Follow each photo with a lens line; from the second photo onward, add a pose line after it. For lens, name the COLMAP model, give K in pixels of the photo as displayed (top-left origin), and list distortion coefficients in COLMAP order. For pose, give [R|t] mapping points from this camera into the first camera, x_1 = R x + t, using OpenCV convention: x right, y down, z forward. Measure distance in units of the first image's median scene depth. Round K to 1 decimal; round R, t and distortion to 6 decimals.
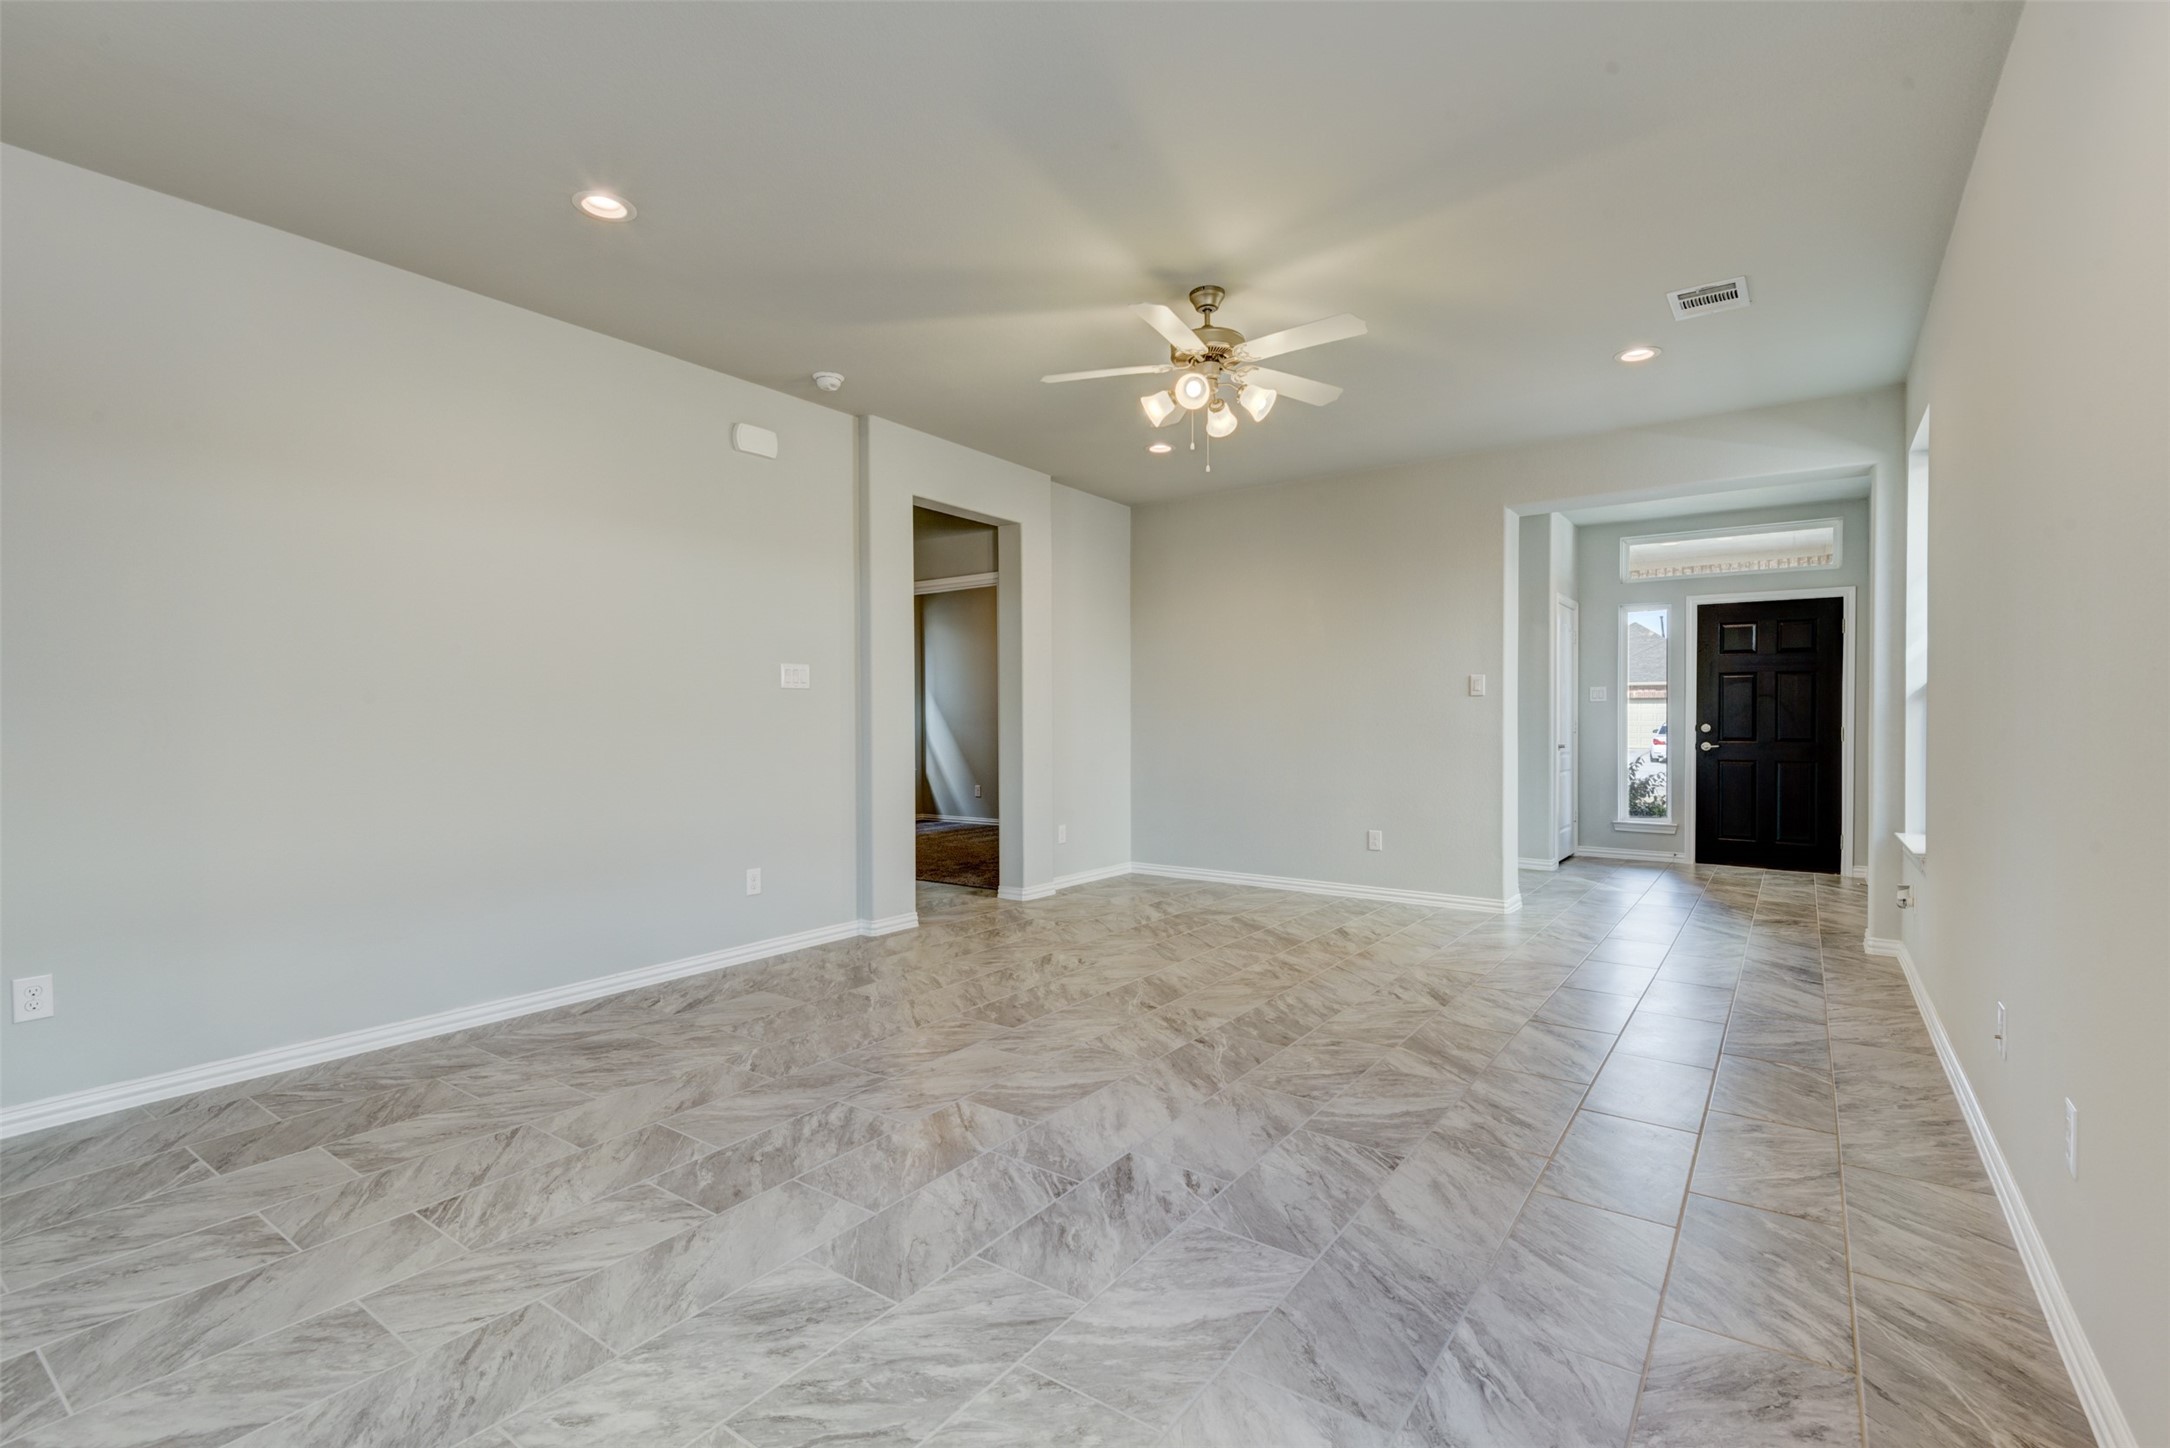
lens RADIAL K [[991.4, 0, 1090.8], [0, 991.4, 729.1], [0, 0, 1]] dist [0.031173, 0.000455]
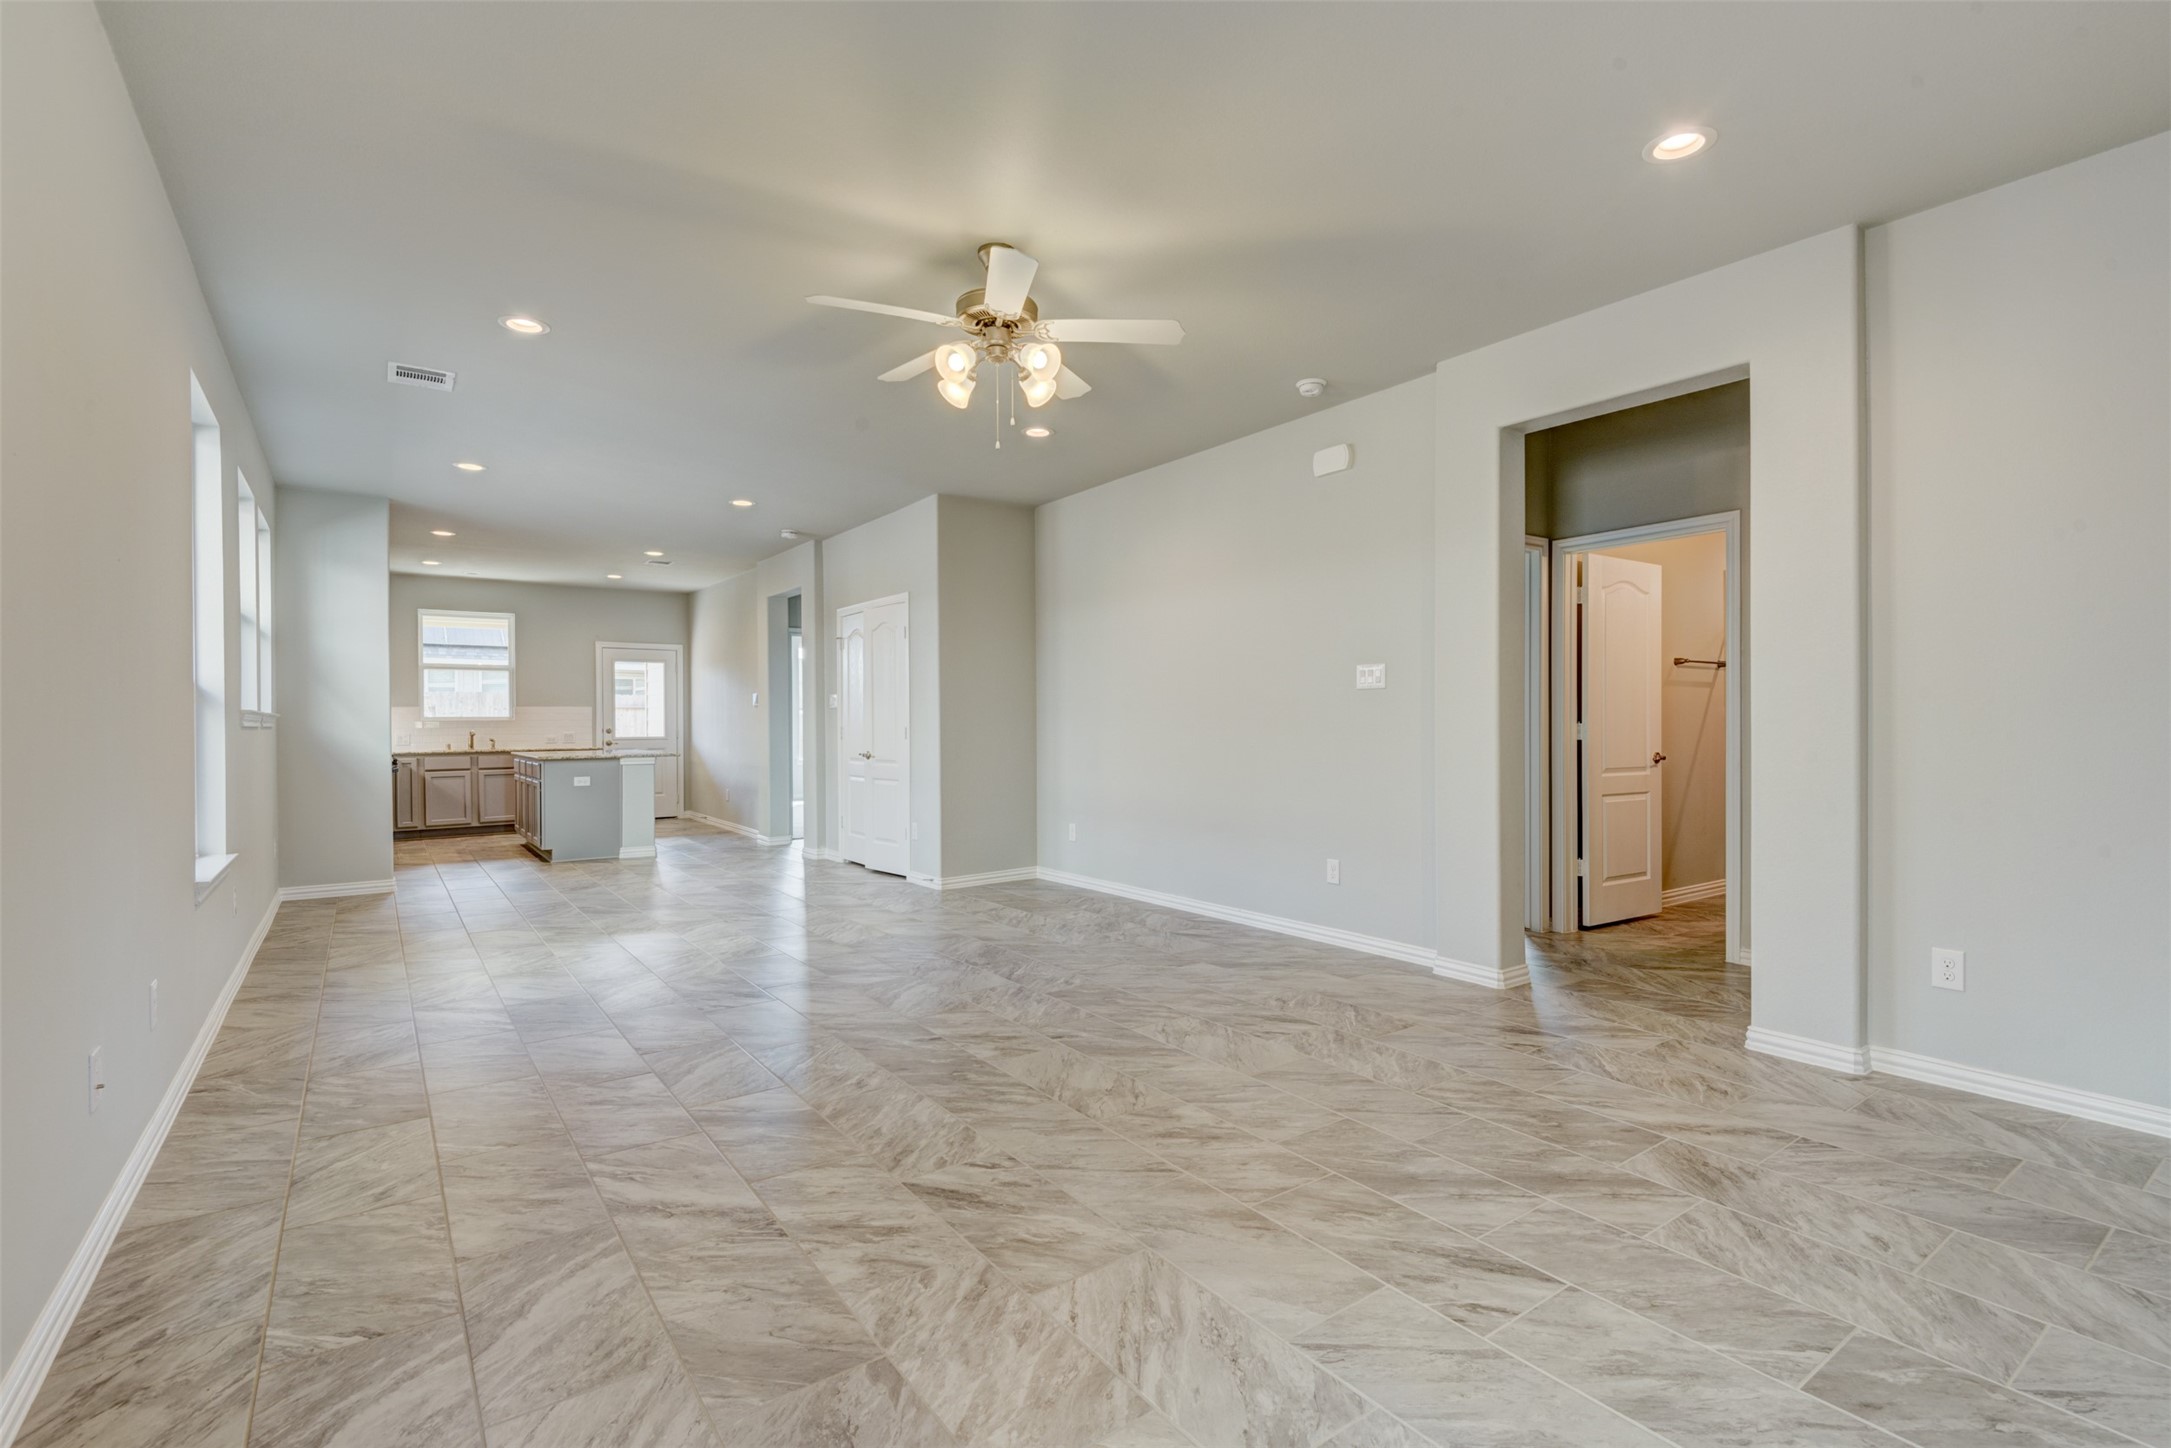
lens RADIAL K [[991.9, 0, 1087.7], [0, 991.9, 723.1], [0, 0, 1]] dist [0.031173, 0.000455]
pose [[-0.323774, 0.004777, -0.946122, 1.017739], [-0.004786, 0.999966, 0.006687, -0.016575], [0.946122, 0.006693, -0.323740, 1.468974]]
